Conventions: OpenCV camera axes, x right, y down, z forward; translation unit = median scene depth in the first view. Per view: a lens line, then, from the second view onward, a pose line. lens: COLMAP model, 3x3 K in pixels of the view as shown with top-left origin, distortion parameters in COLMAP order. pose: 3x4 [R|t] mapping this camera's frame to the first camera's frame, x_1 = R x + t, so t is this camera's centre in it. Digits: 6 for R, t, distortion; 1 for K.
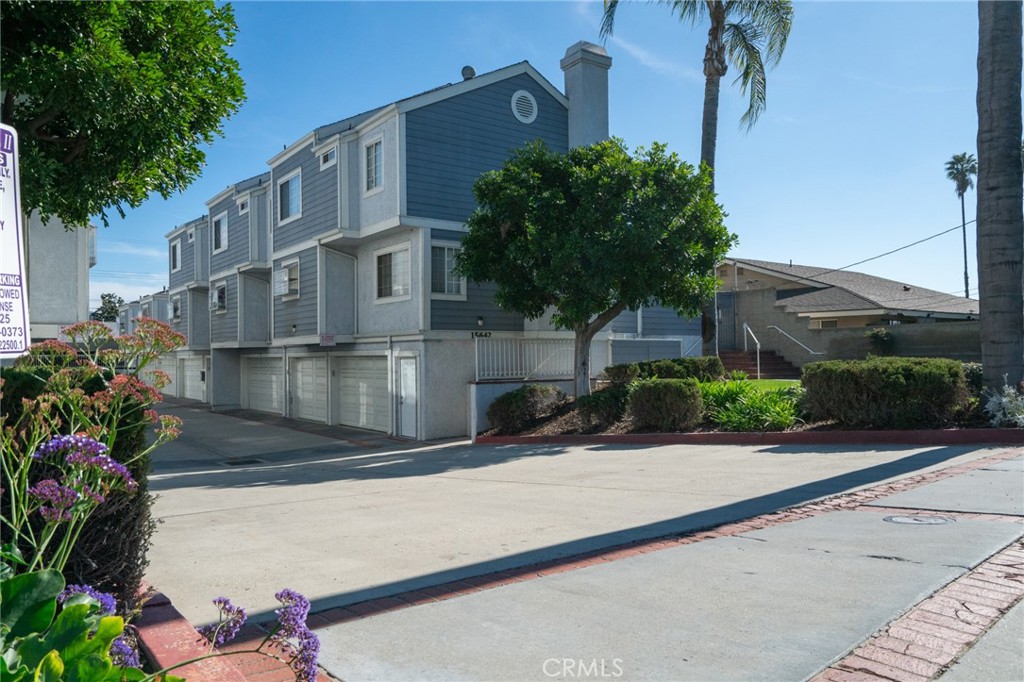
lens RADIAL K [[717.0, 0, 512.0], [0, 717.0, 341.0], [0, 0, 1]] dist [0.002913, 0.003126]
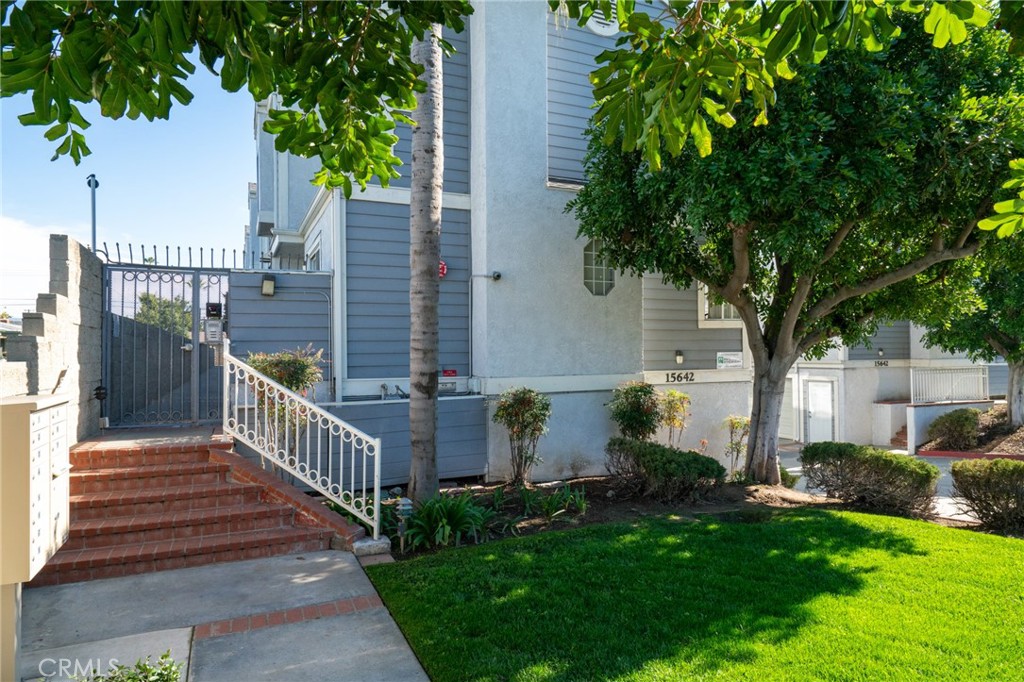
lens RADIAL K [[618.7, 0, 512.0], [0, 618.7, 341.0], [0, 0, 1]] dist [-0.002147, -0.000511]
pose [[0.976821, -0.000218, -0.214057, -0.424753], [0.001051, 0.999992, 0.003778, -0.050169], [0.214054, -0.003915, 0.976814, -0.167401]]
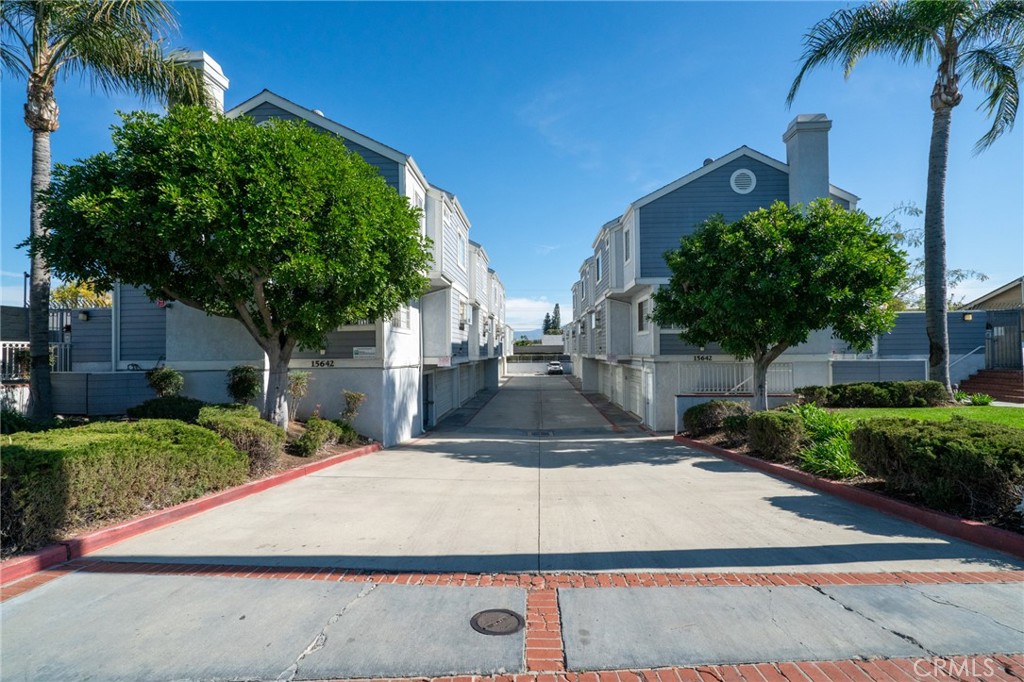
lens RADIAL K [[456.2, 0, 512.0], [0, 456.2, 341.0], [0, 0, 1]] dist [-0.001346, -0.001034]
pose [[0.772796, -0.011302, -0.634554, 0.222082], [0.012054, 0.999922, -0.003128, -0.041017], [0.634540, -0.005232, 0.772872, 0.097650]]
